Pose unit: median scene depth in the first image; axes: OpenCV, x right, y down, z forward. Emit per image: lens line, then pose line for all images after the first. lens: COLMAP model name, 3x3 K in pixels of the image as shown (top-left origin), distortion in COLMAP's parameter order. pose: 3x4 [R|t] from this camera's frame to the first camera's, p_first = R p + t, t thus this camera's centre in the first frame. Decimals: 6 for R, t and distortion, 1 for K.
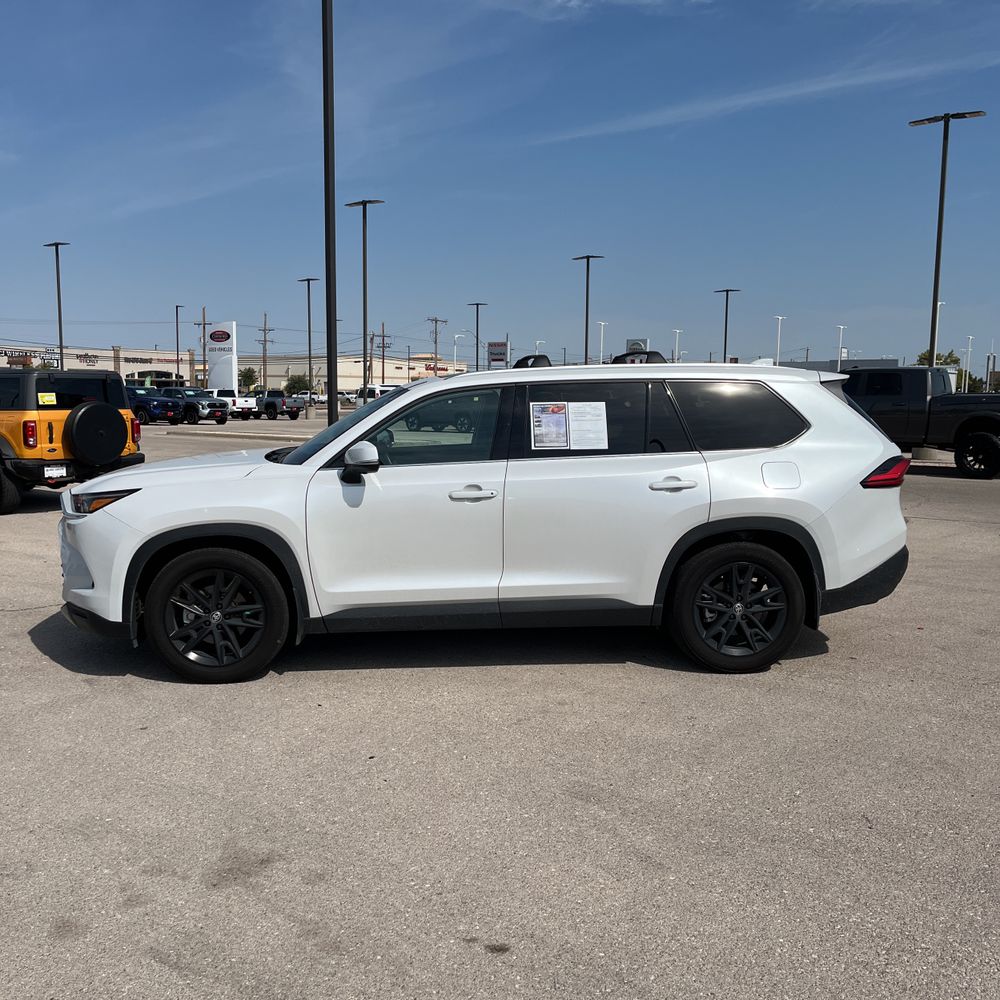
lens RADIAL K [[1012.3, 0, 486.7], [0, 1012.3, 495.0], [0, 0, 1]] dist [0.022270, 0.000000]
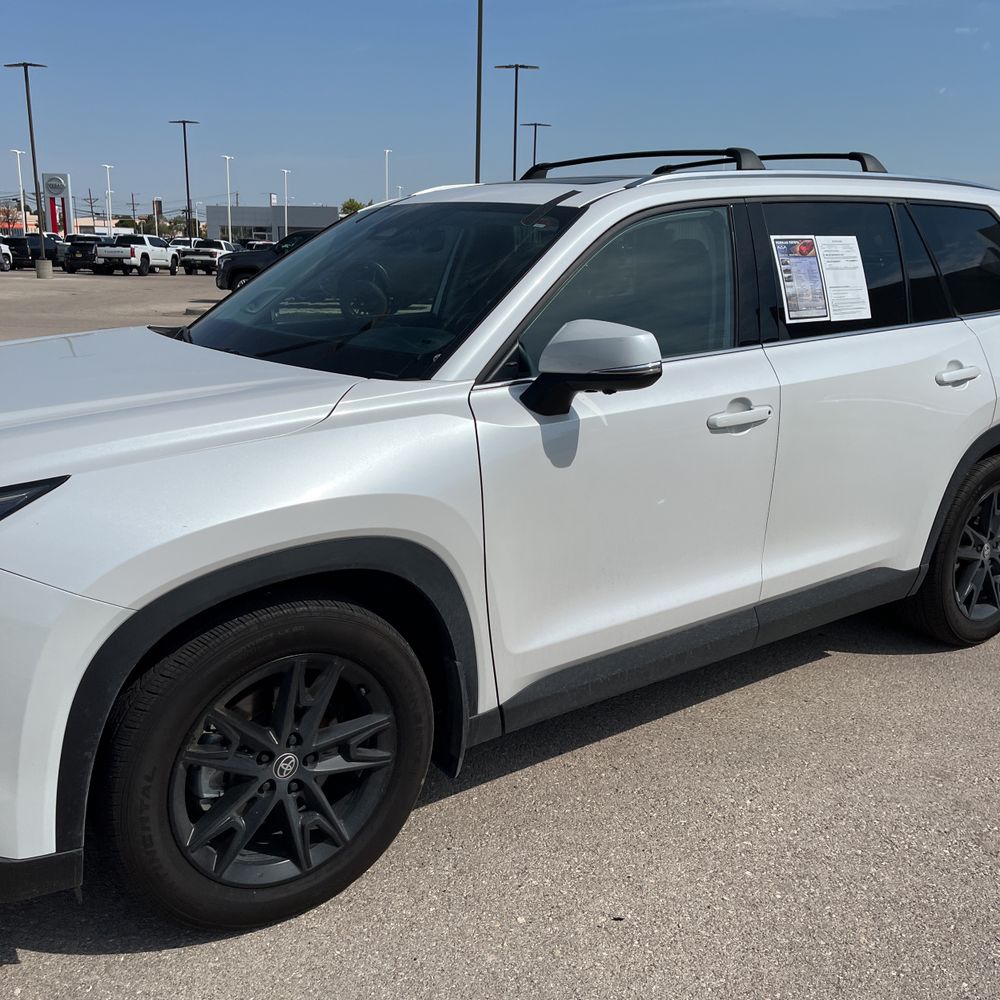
lens RADIAL K [[1012.3, 0, 491.3], [0, 1012.3, 501.8], [0, 0, 1]] dist [0.022270, 0.000000]
pose [[0.851946, -0.120811, 0.509503, -0.378518], [0.041895, 0.985628, 0.163654, -0.046169], [-0.521951, -0.118078, 0.844763, 0.603902]]
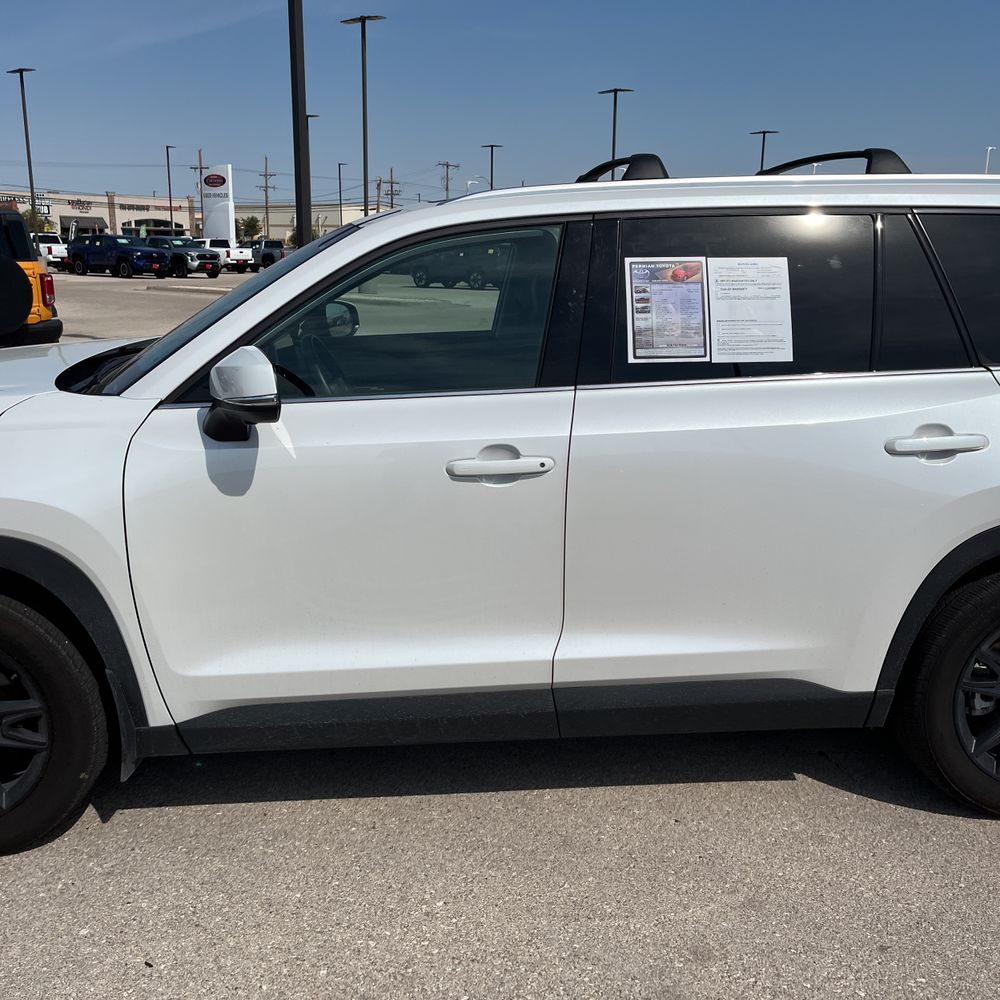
lens RADIAL K [[1012.3, 0, 504.7], [0, 1012.3, 491.7], [0, 0, 1]] dist [0.022270, 0.000000]
pose [[0.999975, 0.004703, 0.005335, -0.013337], [-0.005391, 0.990509, 0.137345, -0.049475], [-0.004639, -0.137371, 0.990509, 0.534102]]
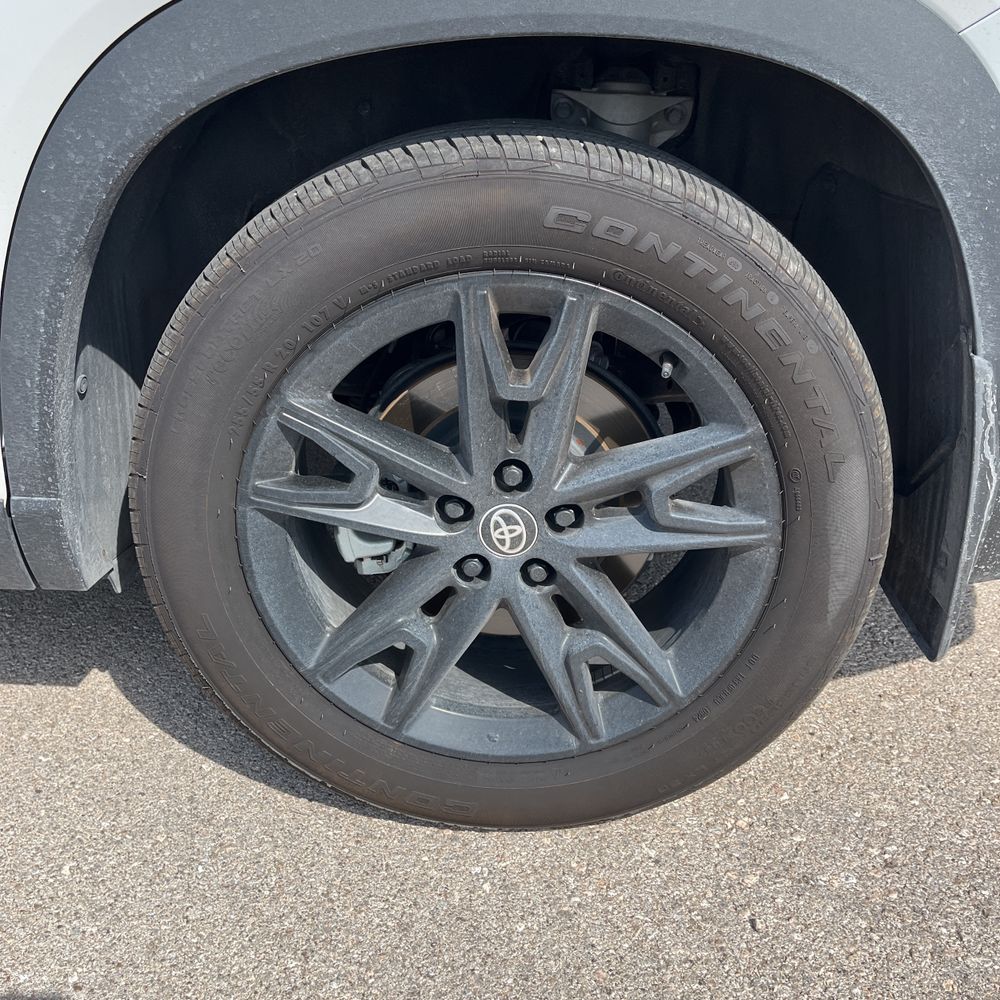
lens RADIAL K [[1012.3, 0, 515.9], [0, 1012.3, 489.7], [0, 0, 1]] dist [0.022270, 0.000000]
pose [[0.996277, 0.053806, -0.067352, 0.262565], [-0.029481, 0.946849, 0.320324, 0.047599], [0.081008, -0.317146, 0.944911, 0.834663]]
